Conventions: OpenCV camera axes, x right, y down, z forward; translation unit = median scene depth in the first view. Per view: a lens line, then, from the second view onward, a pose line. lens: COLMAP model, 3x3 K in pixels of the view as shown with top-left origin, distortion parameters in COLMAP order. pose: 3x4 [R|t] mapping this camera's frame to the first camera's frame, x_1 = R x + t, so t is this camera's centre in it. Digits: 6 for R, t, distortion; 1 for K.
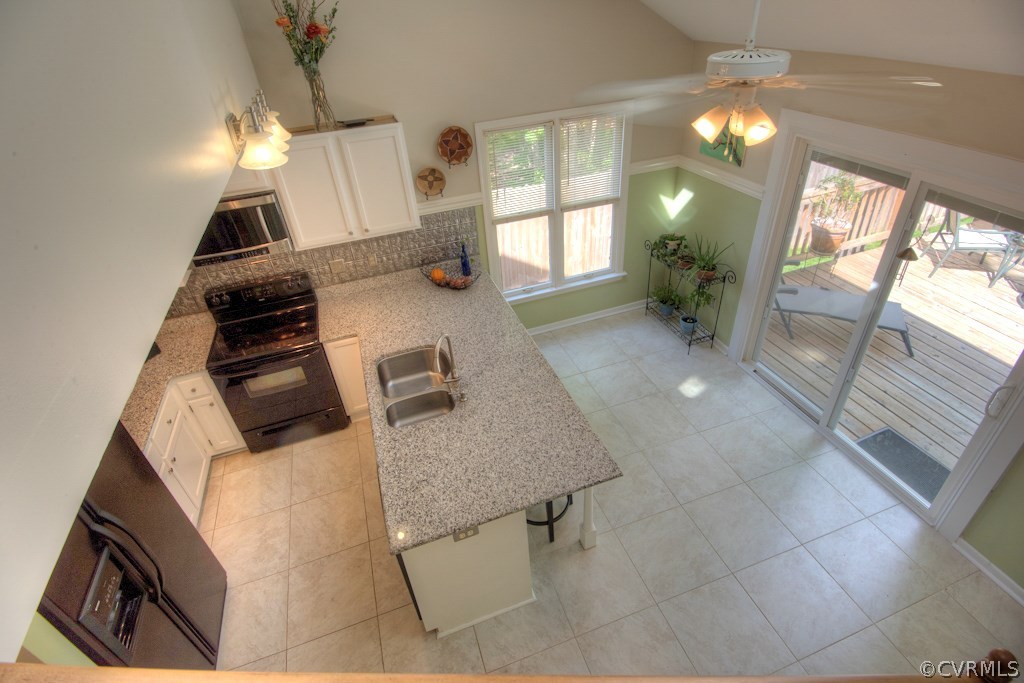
lens RADIAL K [[486.8, 0, 507.5], [0, 486.8, 324.3], [0, 0, 1]] dist [0.047803, -0.040980]
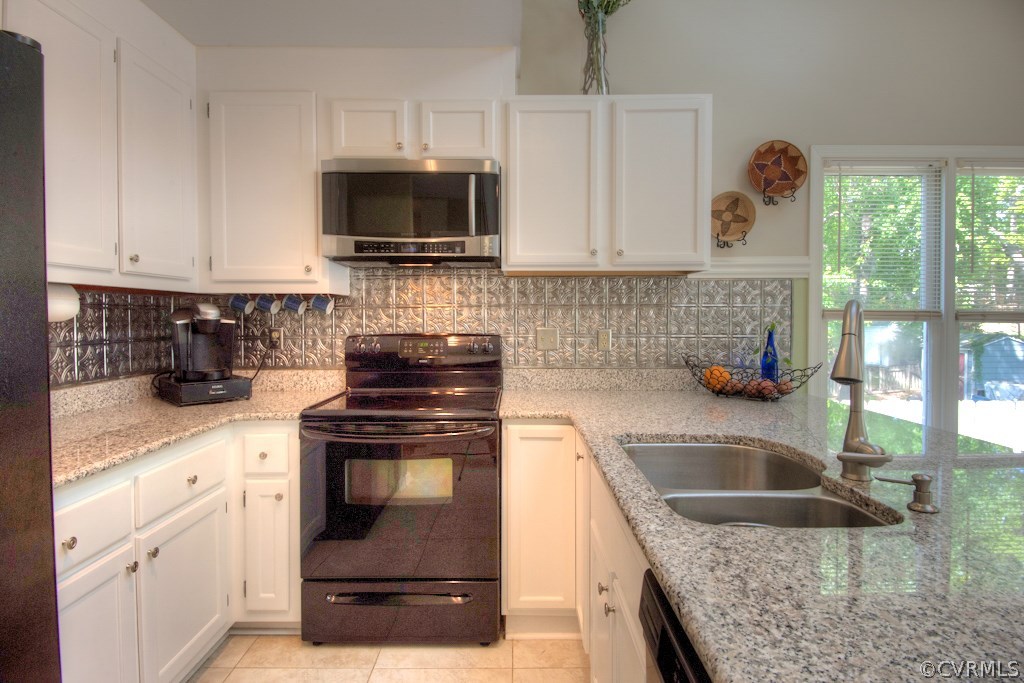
lens RADIAL K [[535.8, 0, 512.0], [0, 535.8, 341.5], [0, 0, 1]] dist [0.018917, -0.000705]
pose [[0.941320, 0.077418, -0.328516, -0.183330], [-0.236900, 0.844839, -0.479714, 0.228685], [0.240405, 0.529390, 0.813605, 0.483550]]
